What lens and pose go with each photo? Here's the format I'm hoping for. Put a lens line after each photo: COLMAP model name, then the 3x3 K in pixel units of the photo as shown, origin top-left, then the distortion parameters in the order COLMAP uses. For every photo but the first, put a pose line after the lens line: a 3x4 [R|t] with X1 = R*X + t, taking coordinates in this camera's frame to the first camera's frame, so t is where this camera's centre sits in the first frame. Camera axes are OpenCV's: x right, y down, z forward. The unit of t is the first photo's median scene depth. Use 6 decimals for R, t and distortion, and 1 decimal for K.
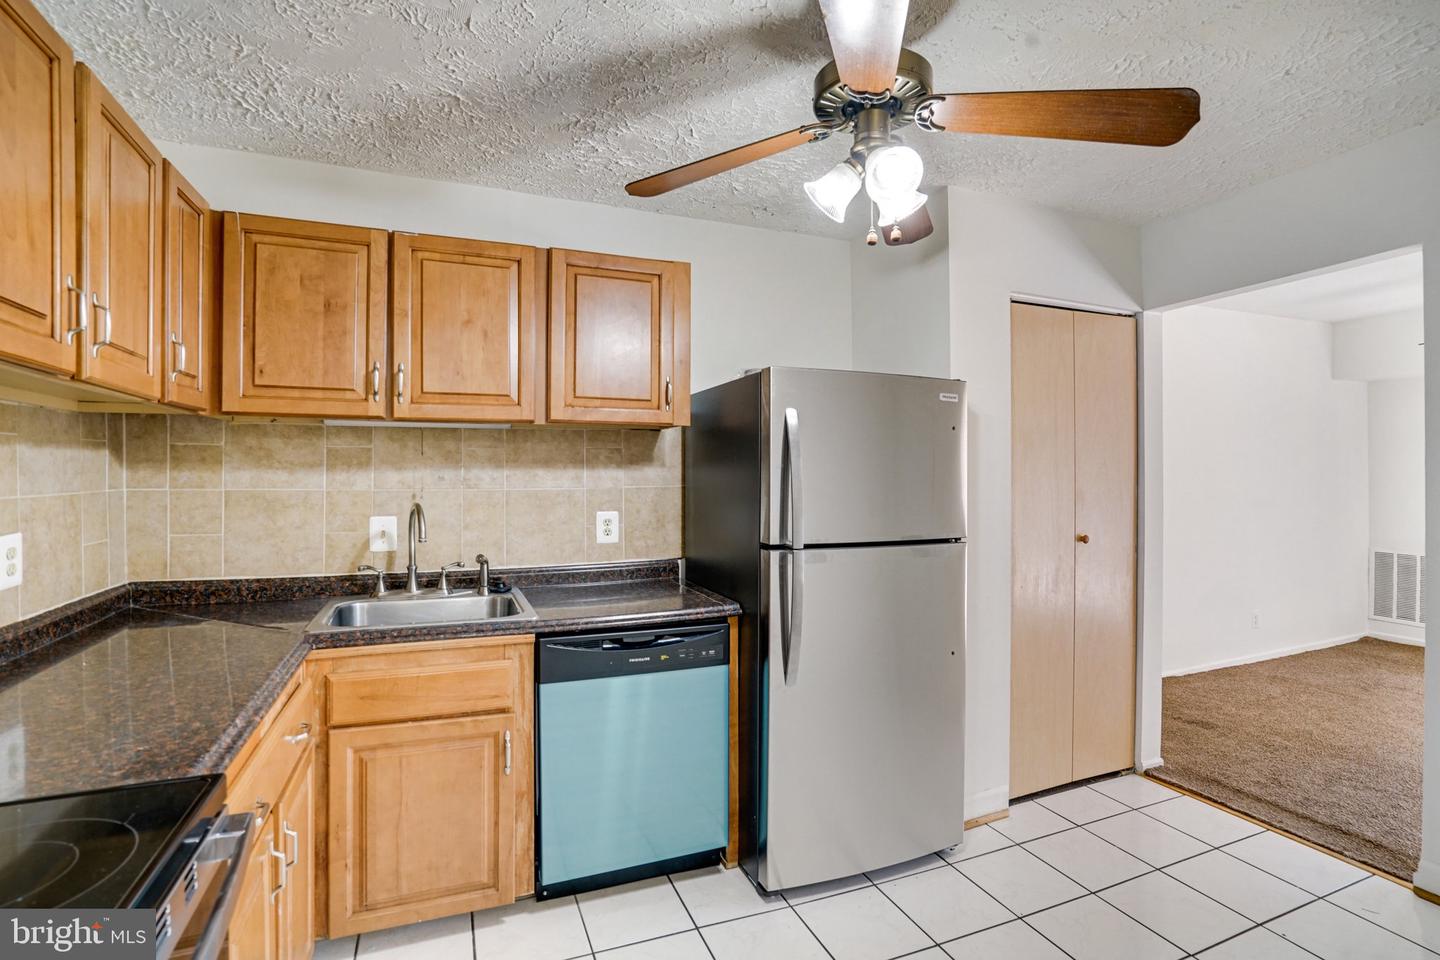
lens RADIAL K [[674.0, 0, 716.7], [0, 674.0, 473.1], [0, 0, 1]] dist [-0.056848, 0.018962]
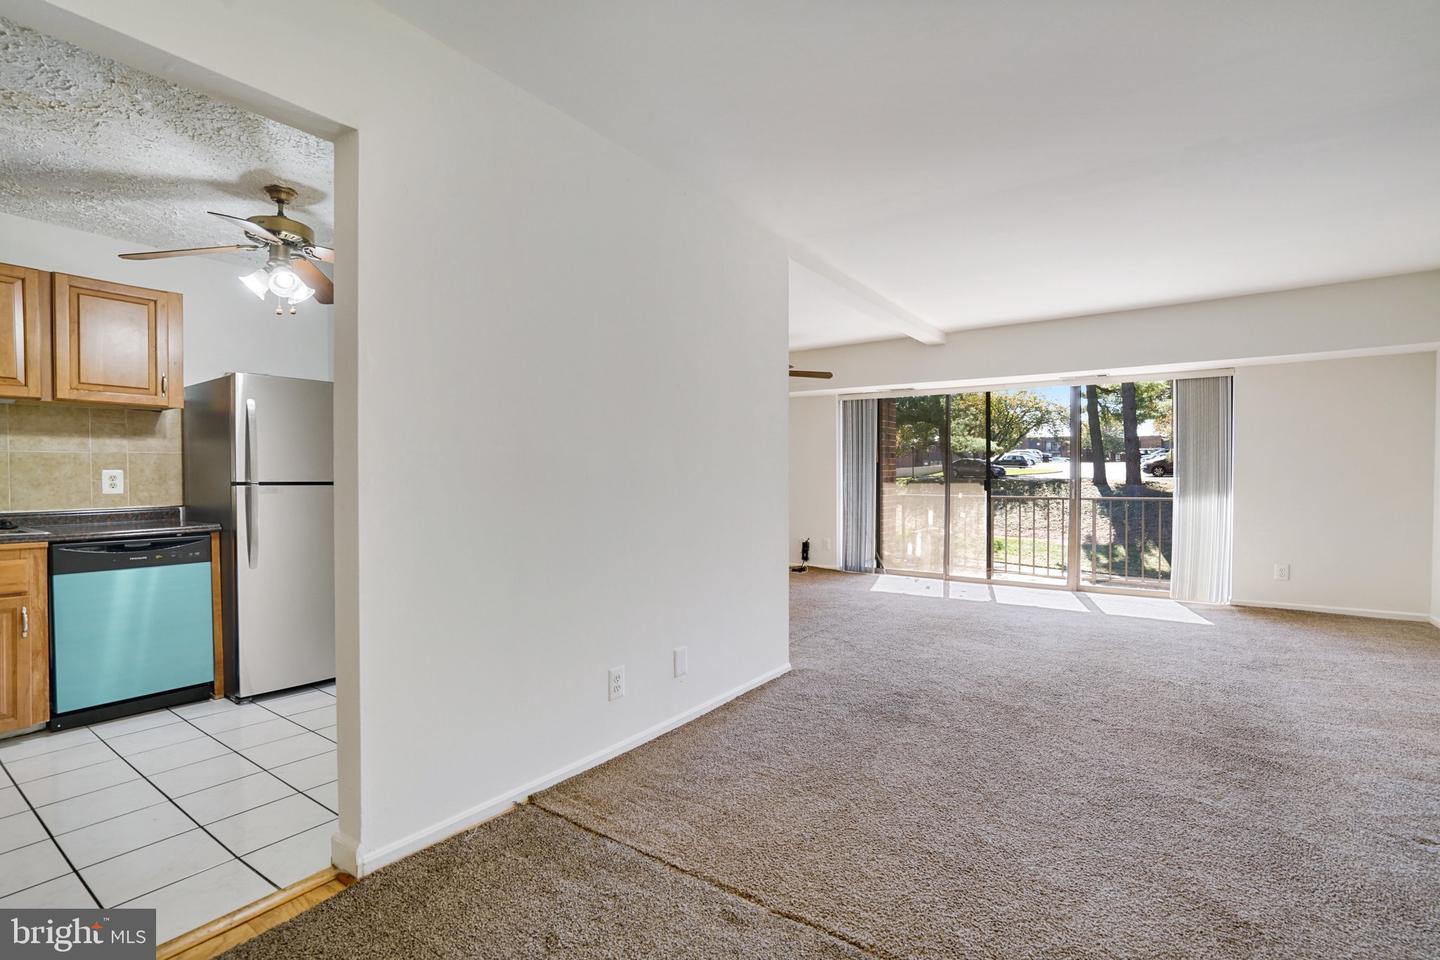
lens RADIAL K [[667.2, 0, 689.1], [0, 667.2, 491.6], [0, 0, 1]] dist [-0.045378, 0.015670]
pose [[0.852919, -0.013291, 0.521874, 0.162961], [0.001049, 0.999717, 0.023746, 0.081948], [-0.522042, -0.019706, 0.852692, -0.813084]]
